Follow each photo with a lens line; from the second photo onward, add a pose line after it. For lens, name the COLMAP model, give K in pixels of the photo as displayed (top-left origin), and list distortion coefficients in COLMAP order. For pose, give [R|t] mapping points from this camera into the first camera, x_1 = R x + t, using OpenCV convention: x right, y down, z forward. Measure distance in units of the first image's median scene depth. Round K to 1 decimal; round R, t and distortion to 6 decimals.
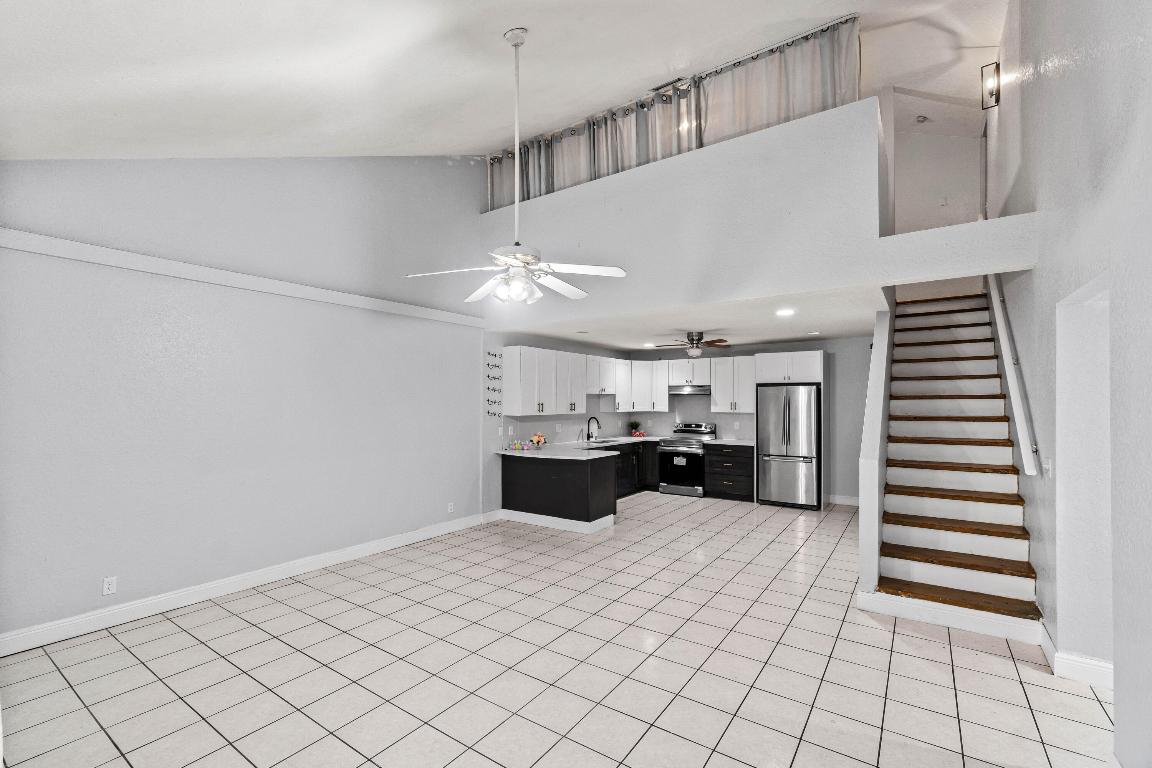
lens RADIAL K [[505.6, 0, 569.7], [0, 505.6, 399.0], [0, 0, 1]] dist [-0.000910, 0.000233]
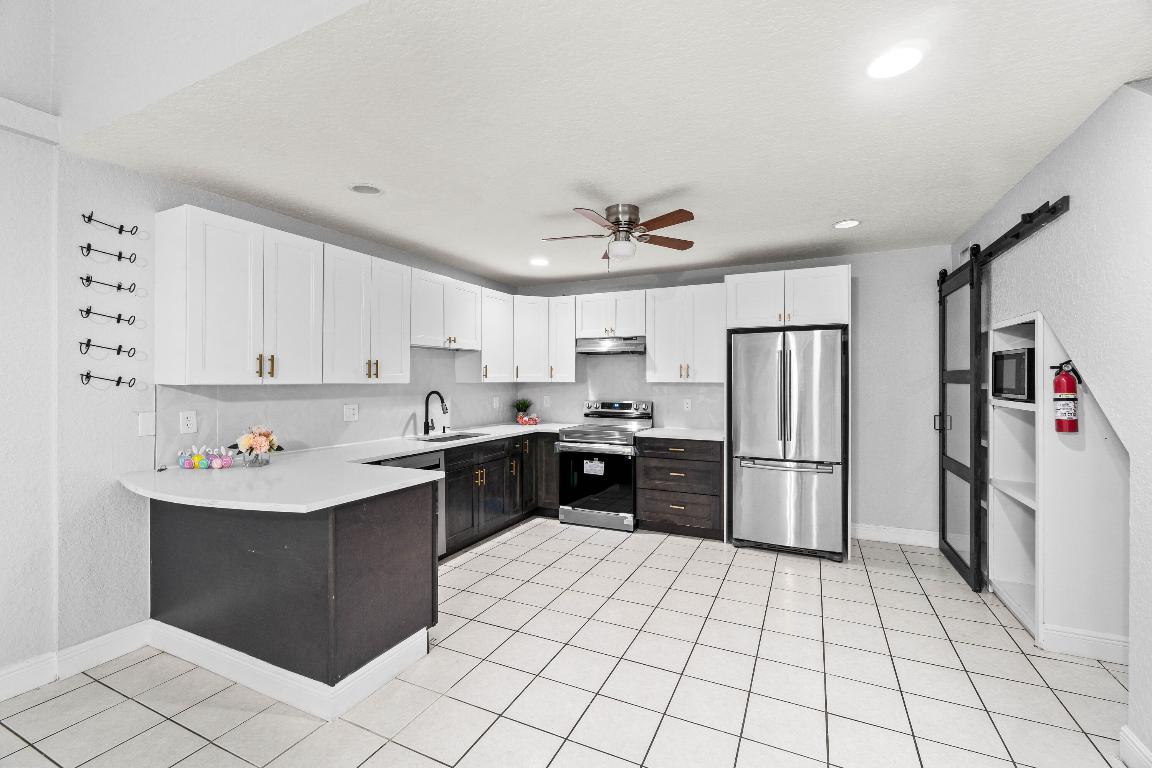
lens RADIAL K [[496.1, 0, 574.7], [0, 496.1, 379.1], [0, 0, 1]] dist [-0.001763, 0.000353]
pose [[0.986884, 0.000706, 0.161428, 0.108225], [-0.000780, 1.000000, 0.000396, 0.022875], [-0.161427, -0.000516, 0.986884, 0.459450]]
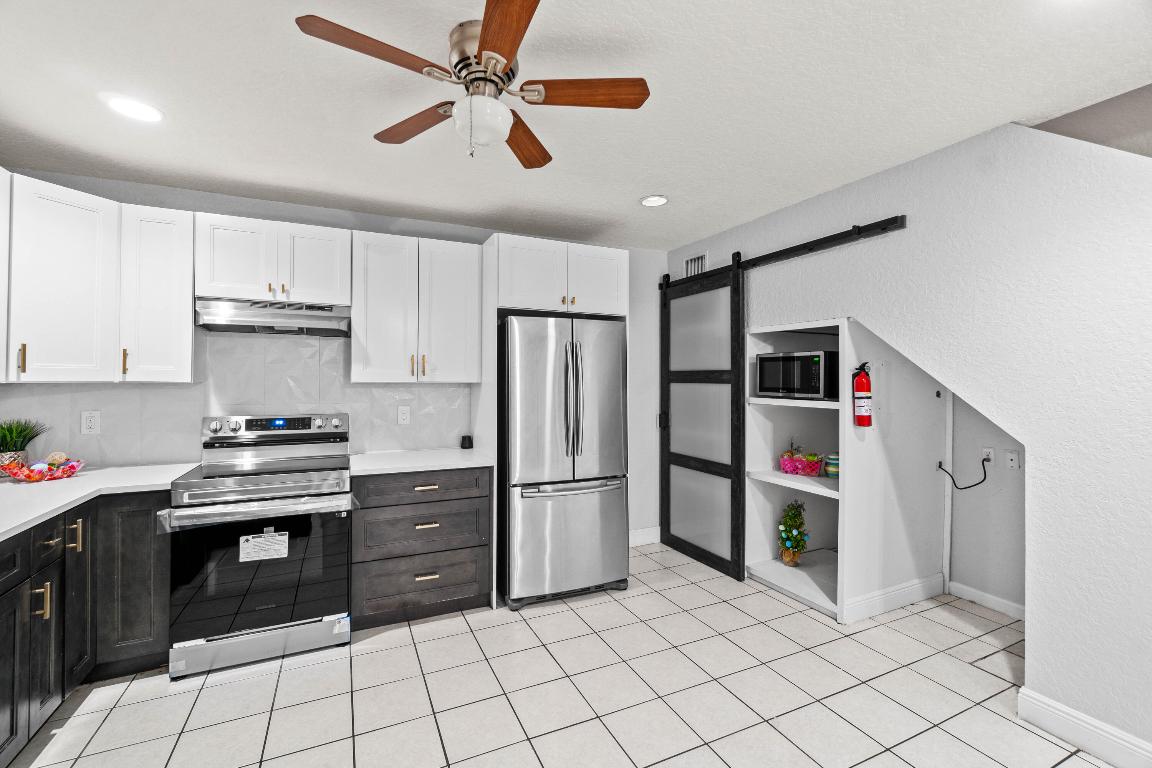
lens RADIAL K [[496.1, 0, 574.7], [0, 496.1, 379.1], [0, 0, 1]] dist [-0.001763, 0.000353]
pose [[0.499640, 0.003664, 0.866226, 0.057915], [-0.005804, 0.999983, -0.000882, 0.023923], [-0.866214, -0.004587, 0.499652, 0.709426]]
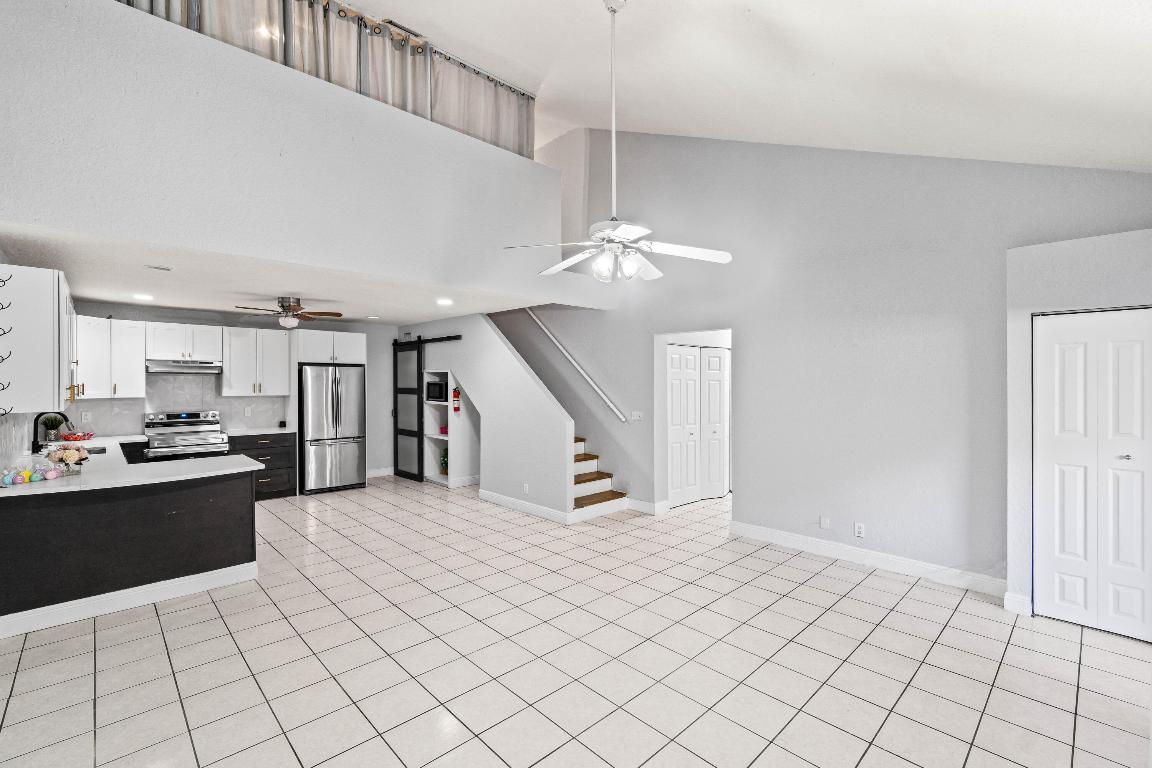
lens RADIAL K [[506.7, 0, 578.0], [0, 506.7, 386.7], [0, 0, 1]] dist [0.000880, 0.000026]
pose [[0.192662, -0.008244, 0.981231, -0.391814], [-0.004479, 0.999947, 0.009280, 0.001540], [-0.981255, -0.006183, 0.192615, 0.322033]]
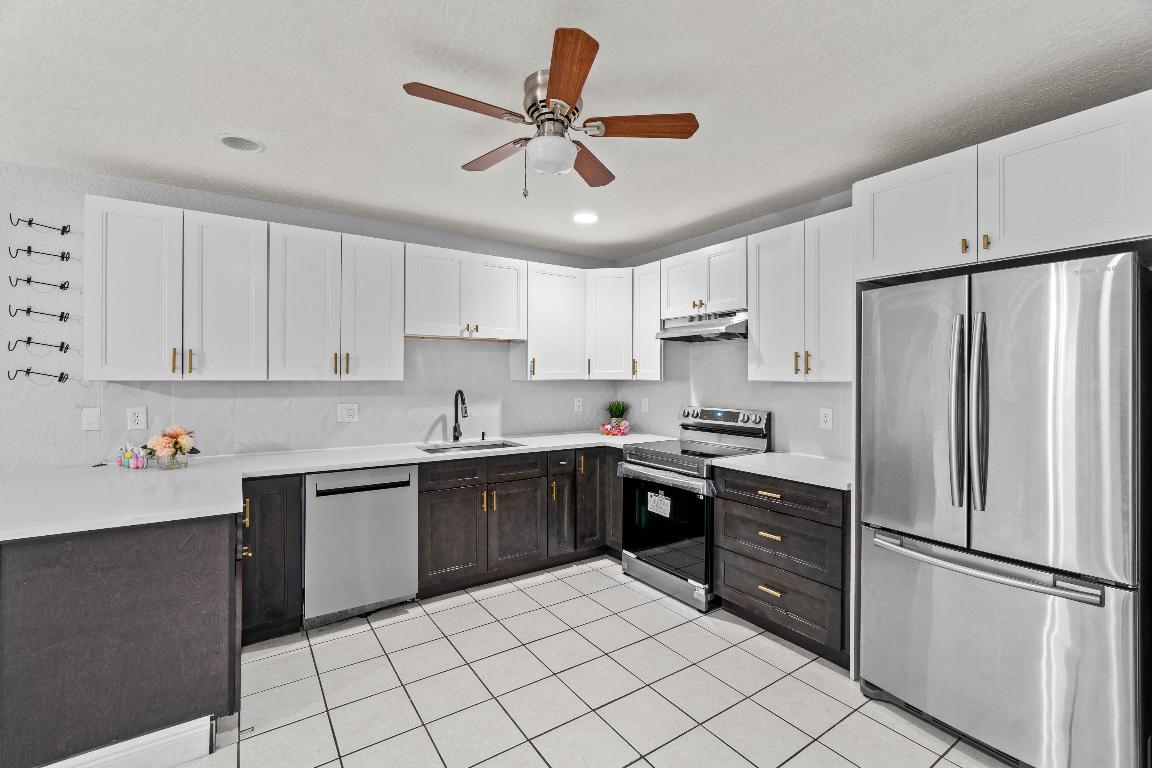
lens RADIAL K [[496.1, 0, 574.7], [0, 496.1, 379.1], [0, 0, 1]] dist [-0.001763, 0.000353]
pose [[0.933632, 0.003700, -0.358215, 0.299554], [-0.001784, 0.999982, 0.005679, 0.023576], [0.358230, -0.004663, 0.933622, 0.627764]]
